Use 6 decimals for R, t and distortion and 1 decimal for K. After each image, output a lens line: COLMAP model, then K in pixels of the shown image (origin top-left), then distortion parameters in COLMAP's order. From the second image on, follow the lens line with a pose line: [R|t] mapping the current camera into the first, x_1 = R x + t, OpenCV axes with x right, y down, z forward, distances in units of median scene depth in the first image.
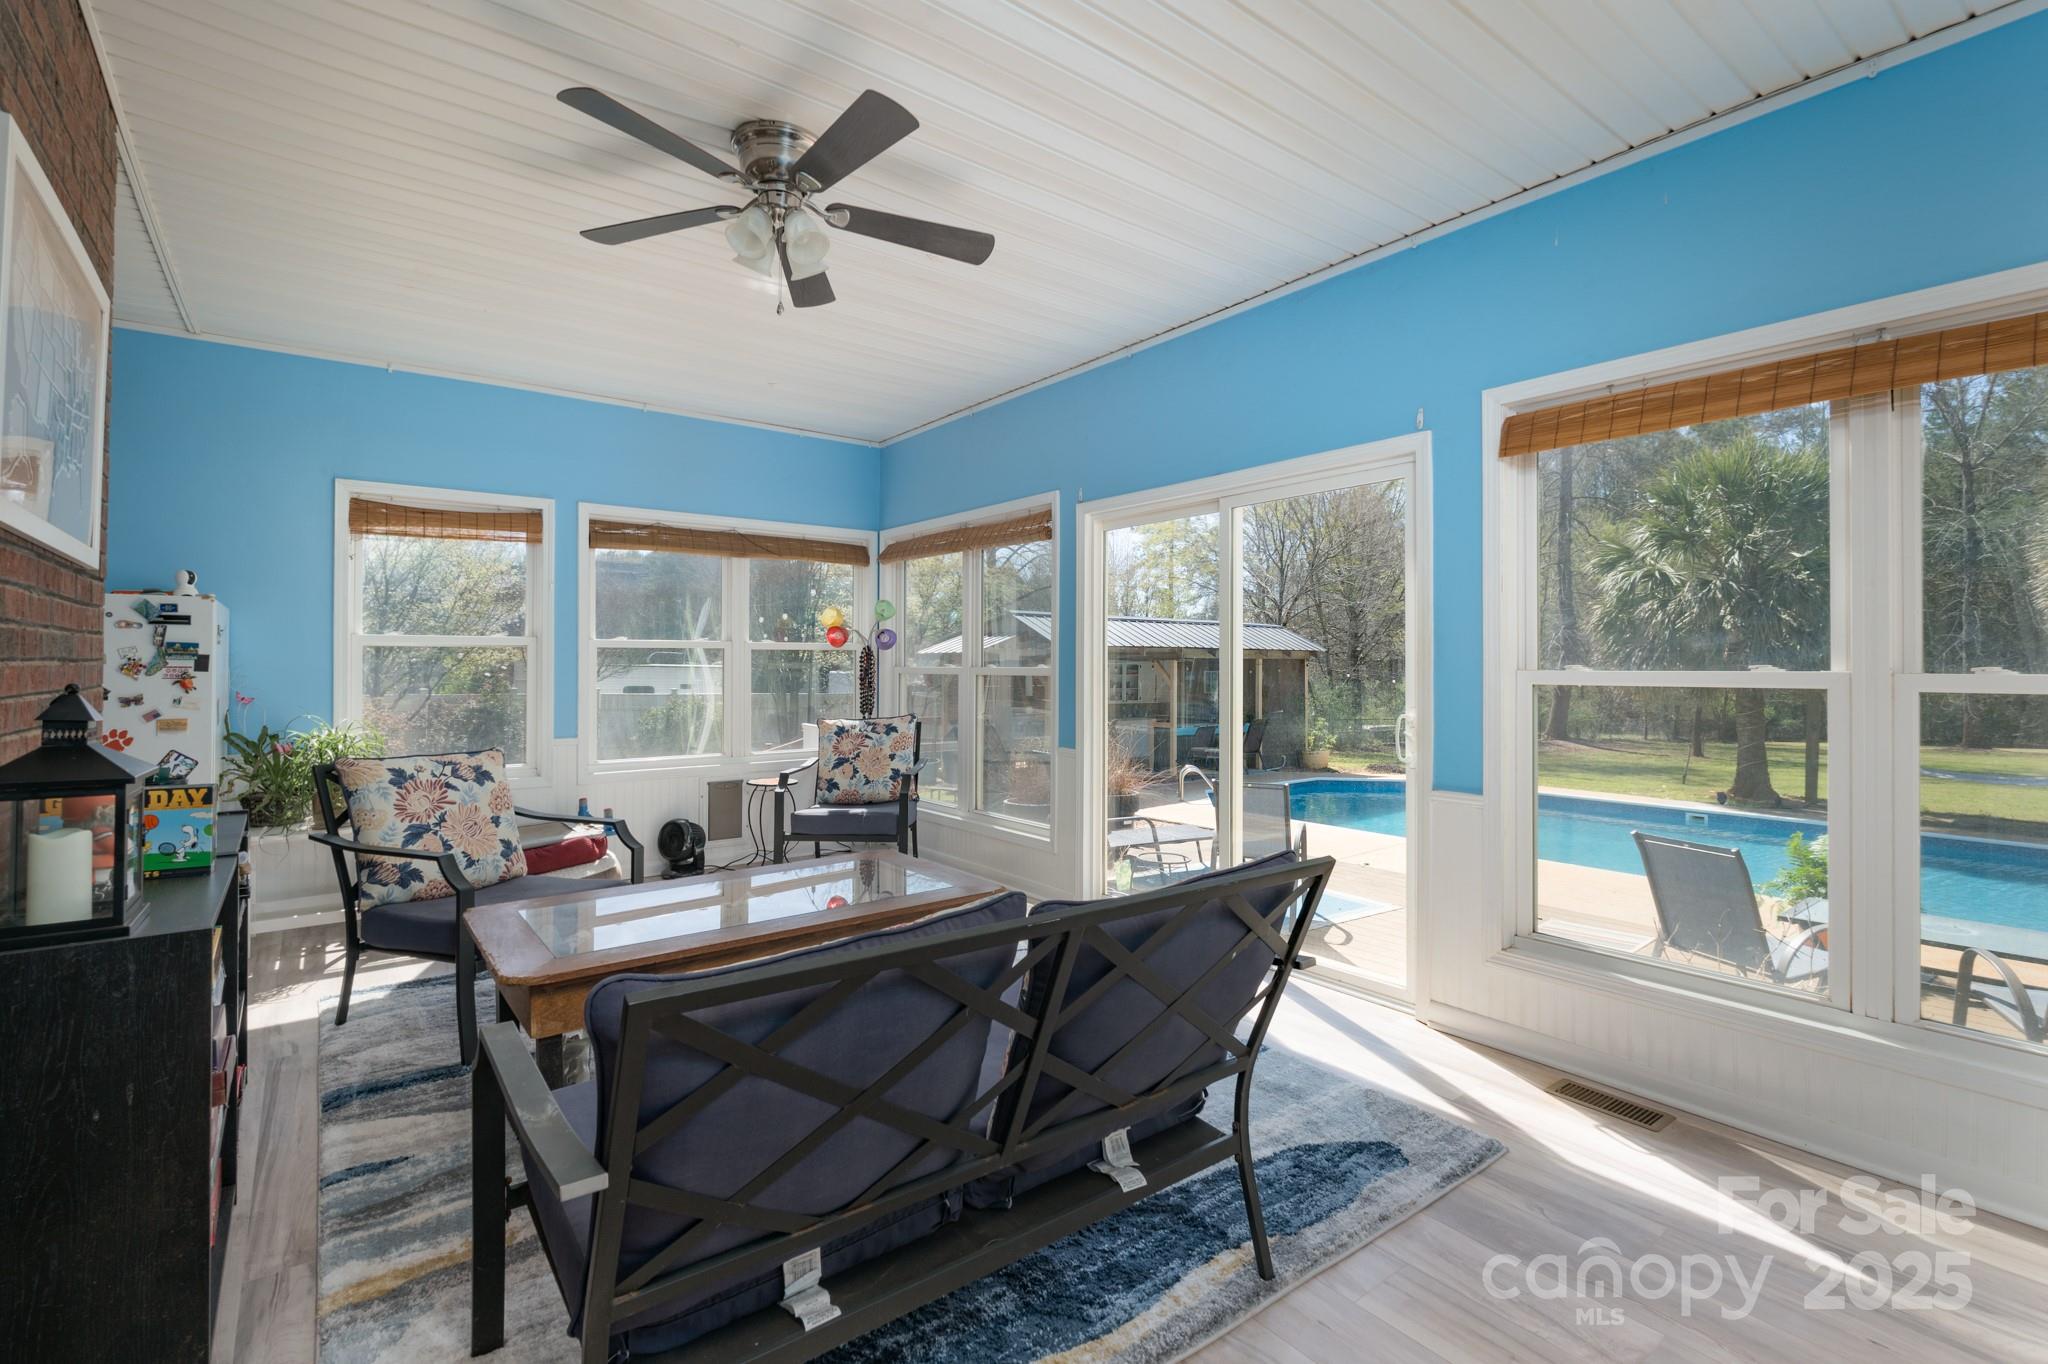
lens RADIAL K [[942.0, 0, 1019.3], [0, 942.0, 665.6], [0, 0, 1]] dist [0.002335, -0.000482]
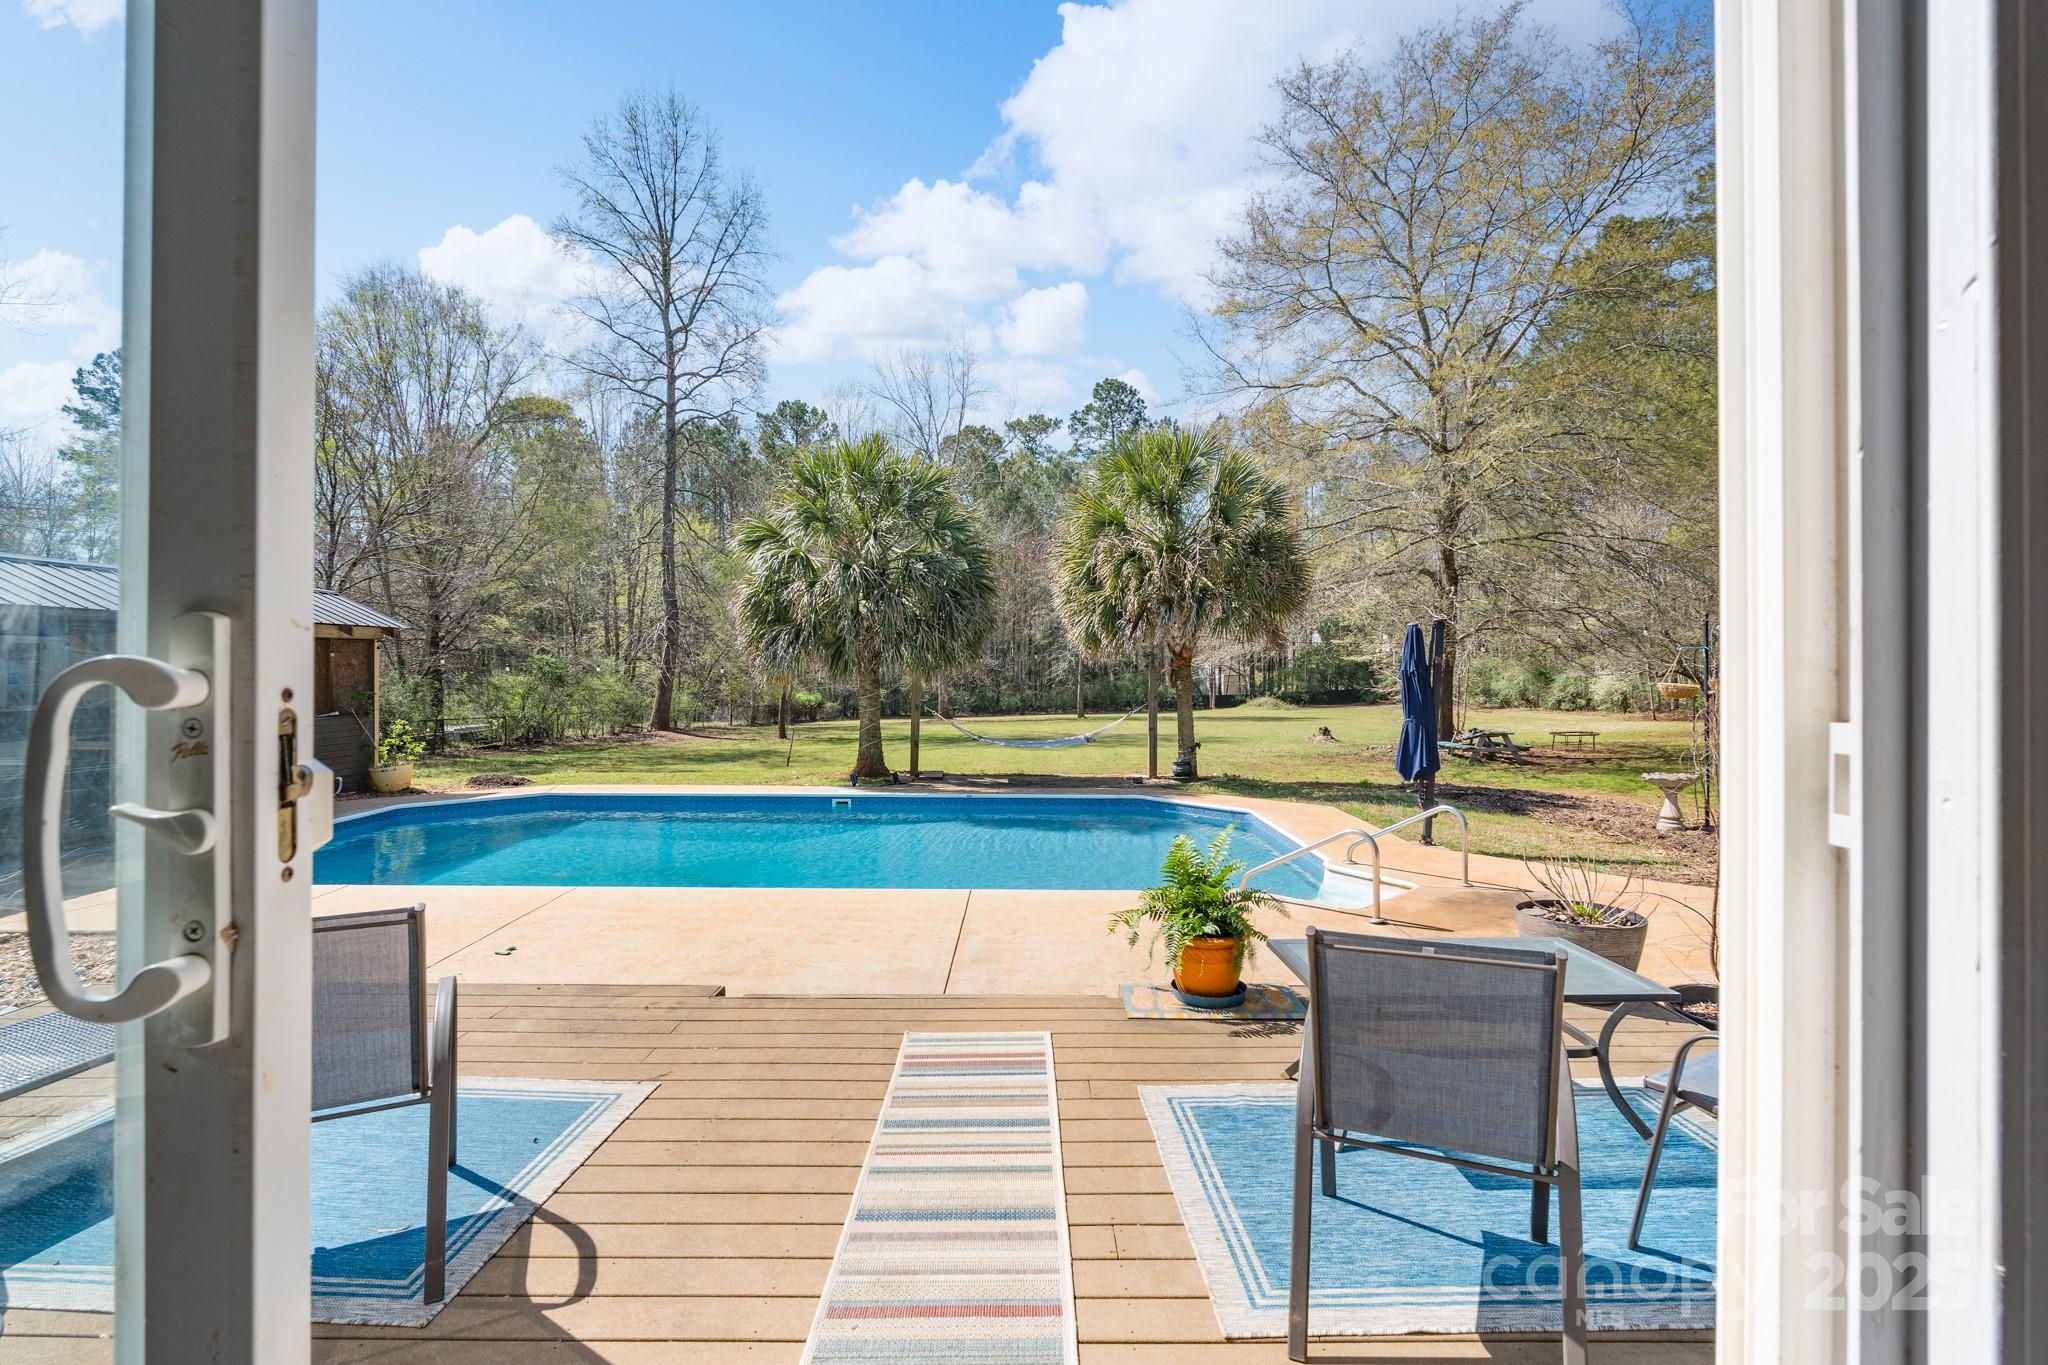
lens RADIAL K [[942.0, 0, 1034.1], [0, 942.0, 660.4], [0, 0, 1]] dist [0.002335, -0.000482]
pose [[0.608083, 0.001933, 0.793871, 0.051342], [-0.002495, 0.999997, -0.000523, 0.010848], [-0.793869, -0.001663, 0.608086, 0.215479]]
